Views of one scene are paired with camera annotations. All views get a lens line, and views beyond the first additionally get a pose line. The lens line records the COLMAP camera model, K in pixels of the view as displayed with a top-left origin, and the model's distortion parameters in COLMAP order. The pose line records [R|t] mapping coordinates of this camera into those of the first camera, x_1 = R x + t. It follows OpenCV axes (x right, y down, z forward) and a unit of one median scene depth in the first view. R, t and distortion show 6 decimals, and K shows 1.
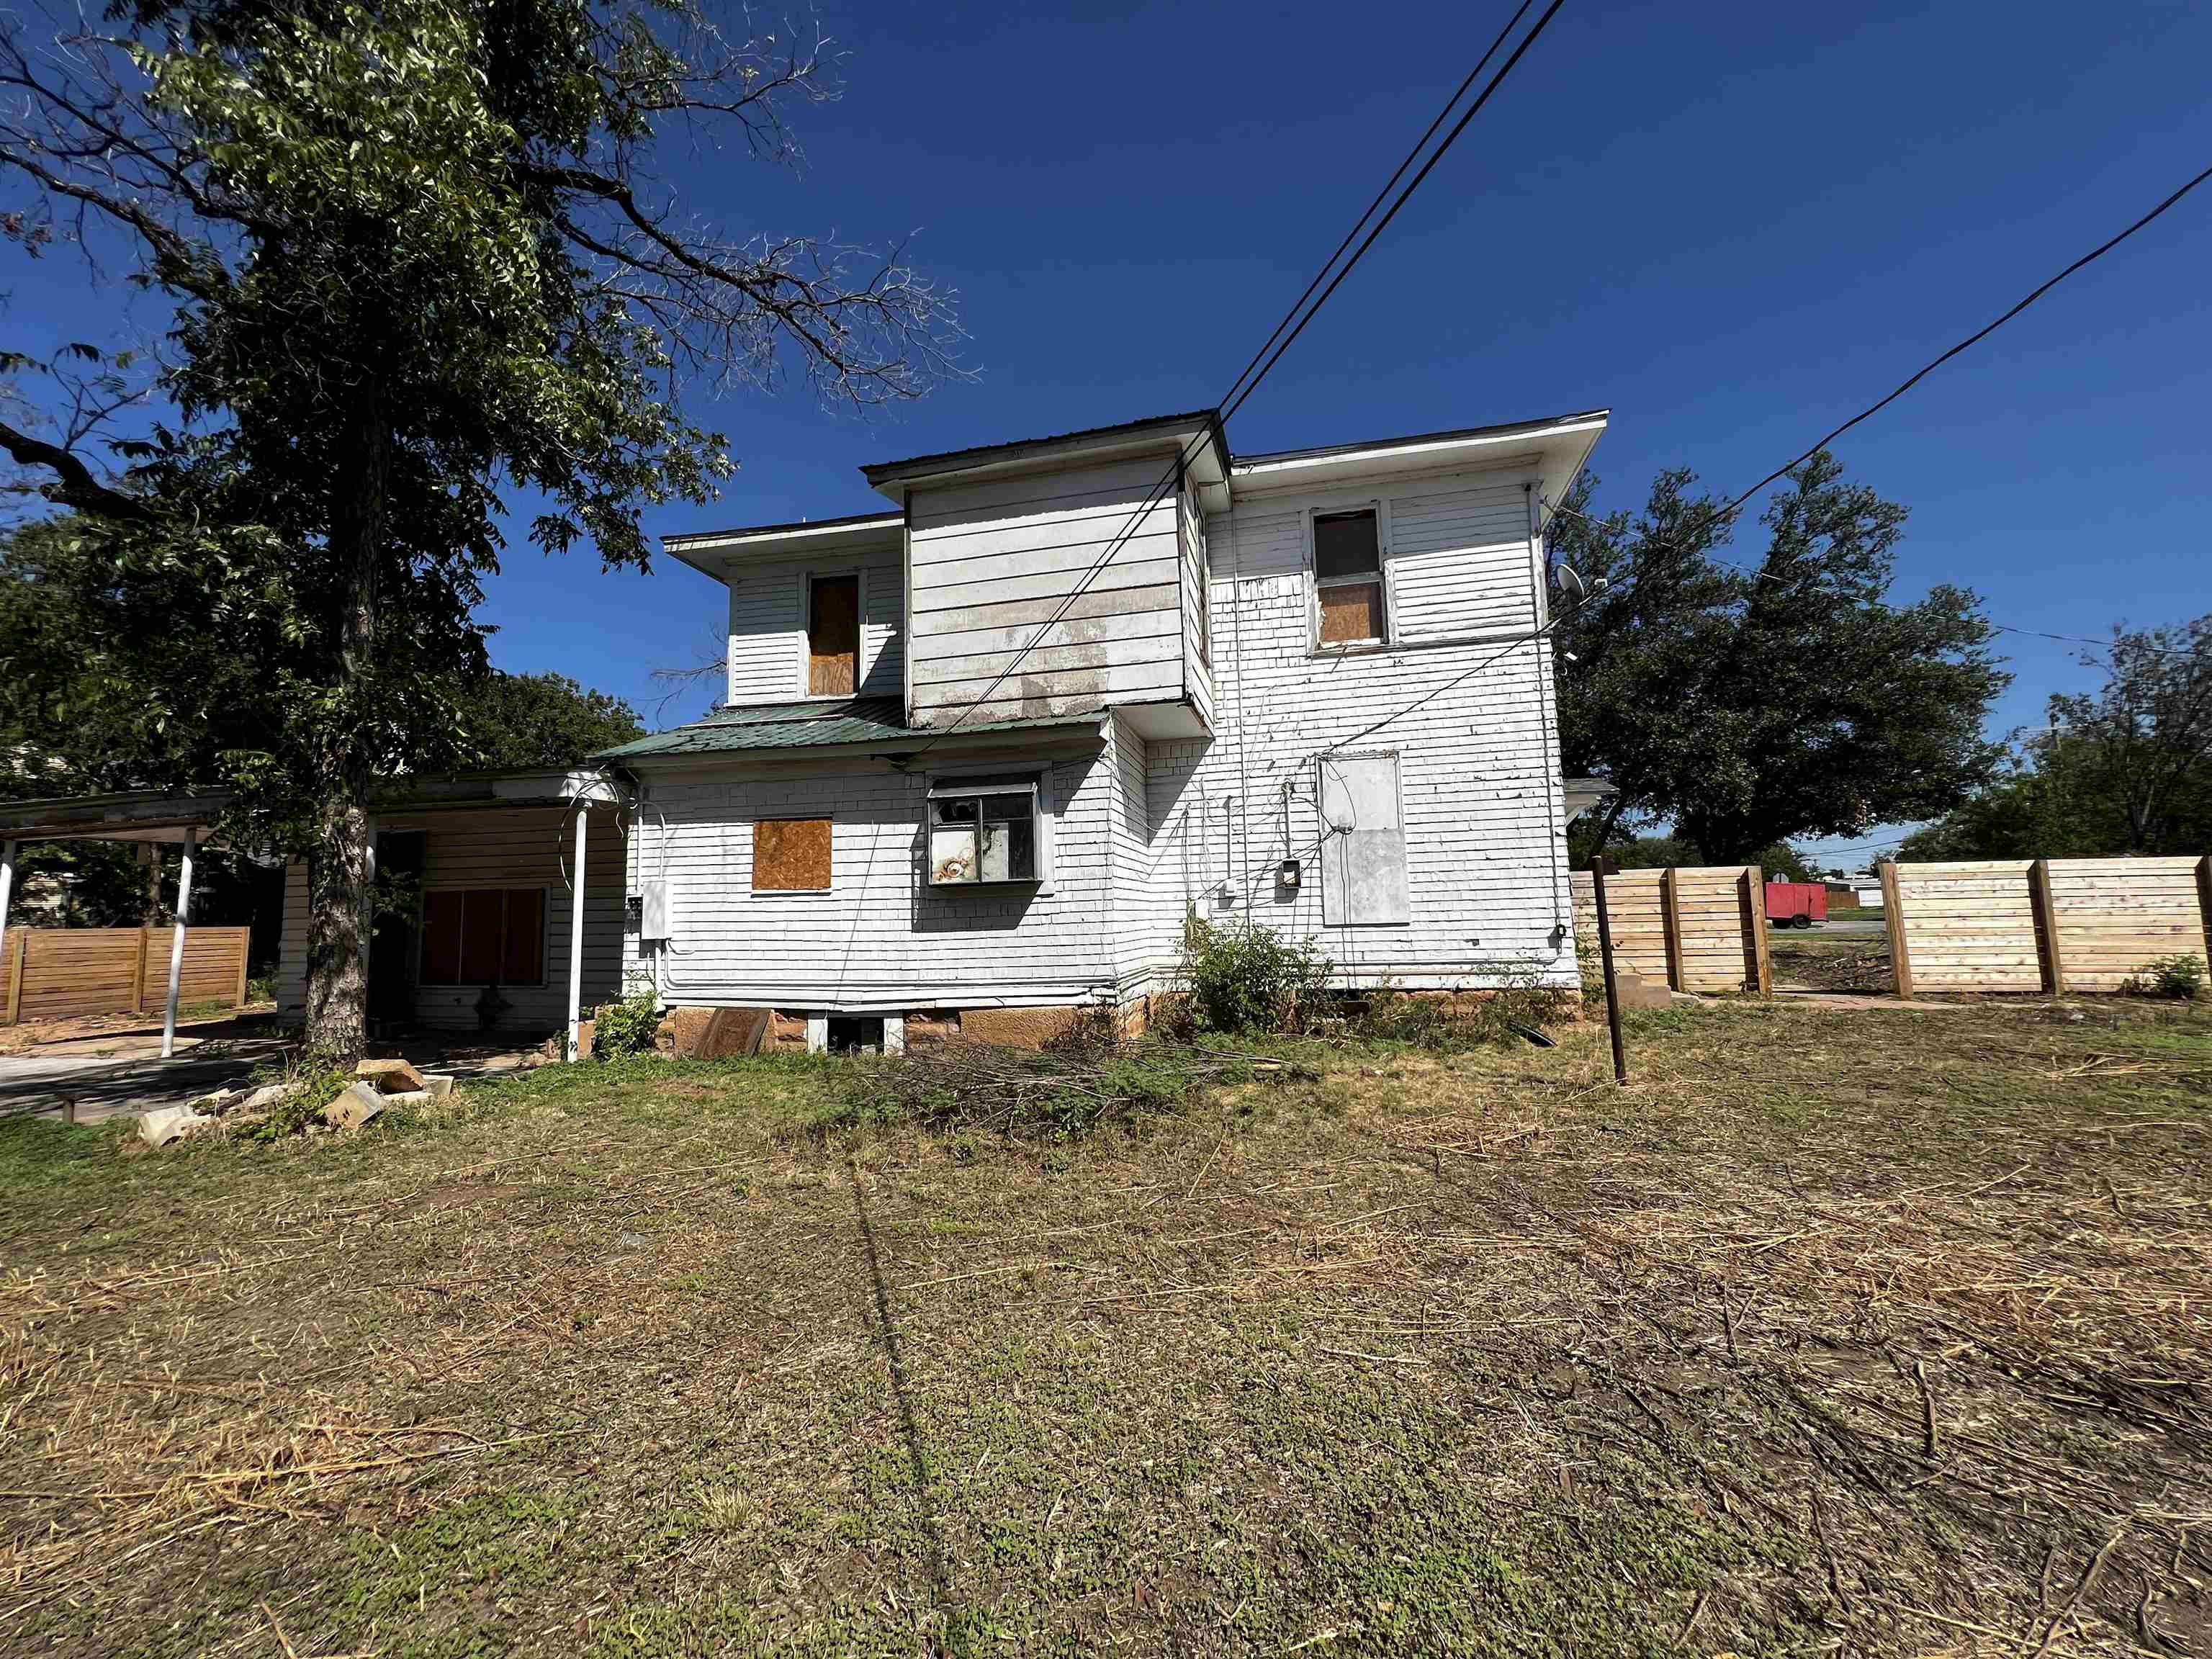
lens RADIAL K [[885.5, 0, 1106.0], [0, 885.5, 826.0], [0, 0, 1]] dist [0.000117, 0.000490]
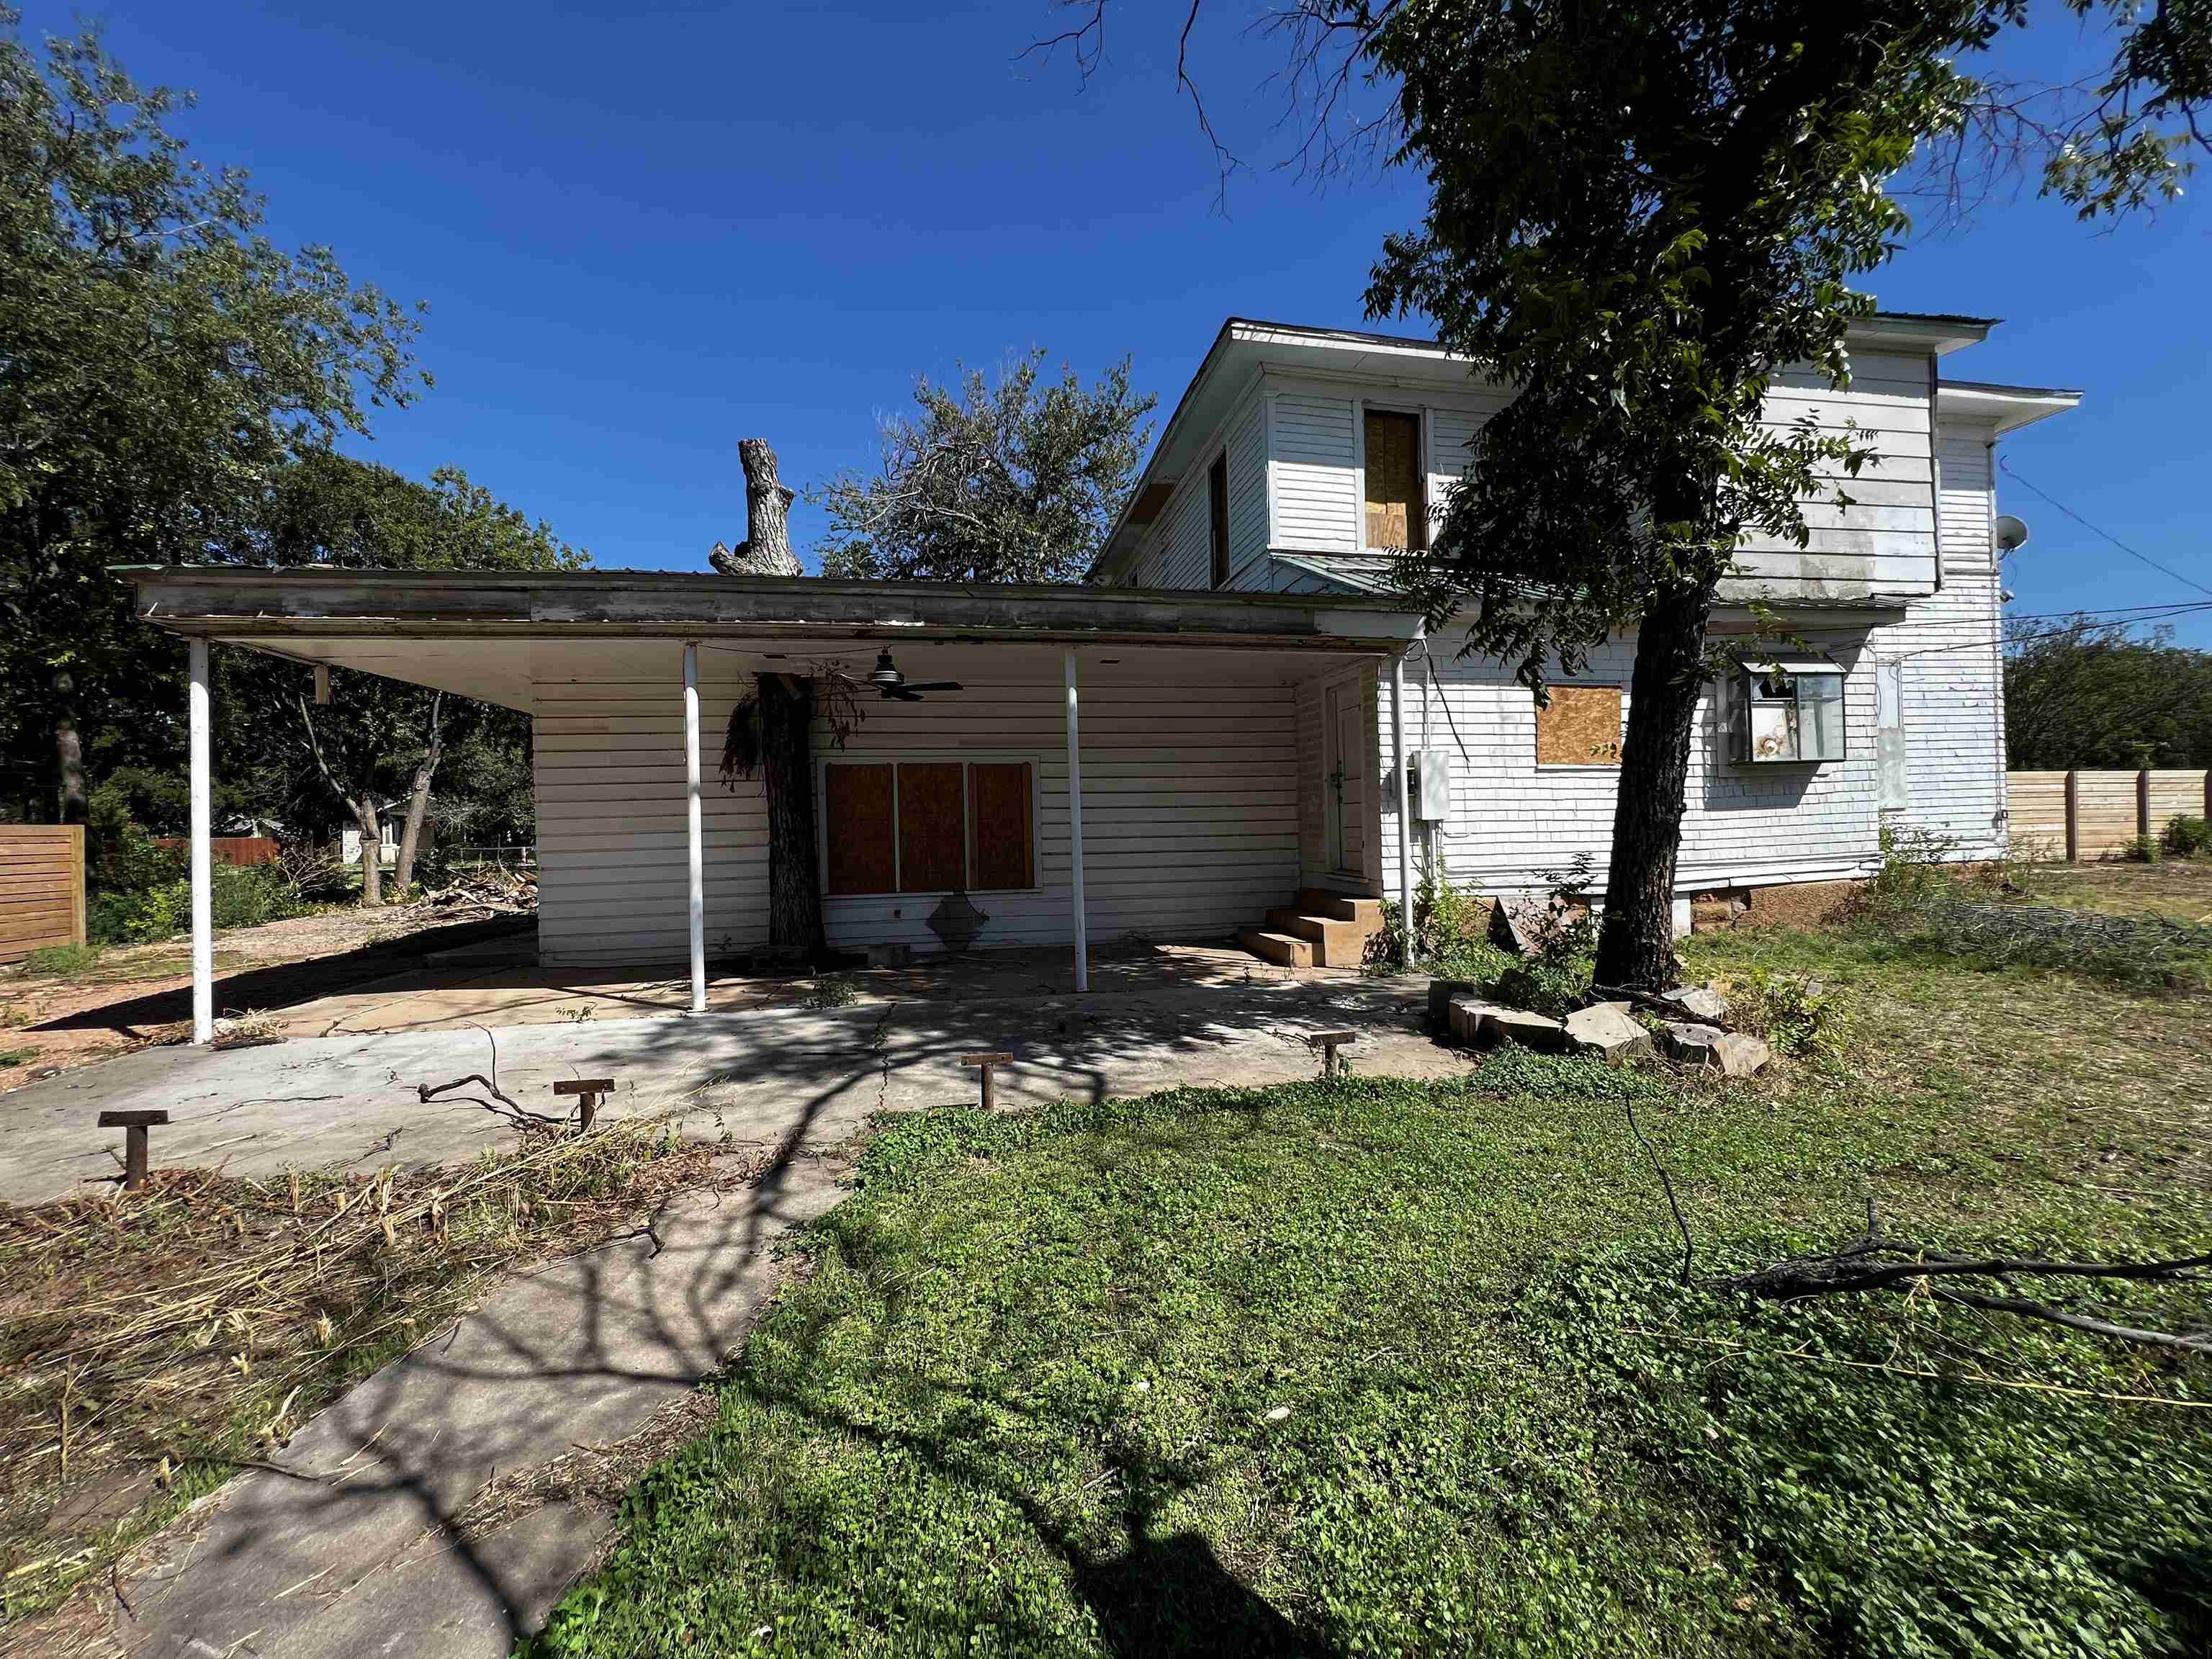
lens RADIAL K [[885.5, 0, 1106.0], [0, 885.5, 826.0], [0, 0, 1]] dist [0.000117, 0.000490]
pose [[0.914957, -0.000310, 0.403552, -1.132877], [-0.037944, 0.995504, 0.086793, 0.072065], [-0.401764, -0.094724, 0.910831, 0.354621]]
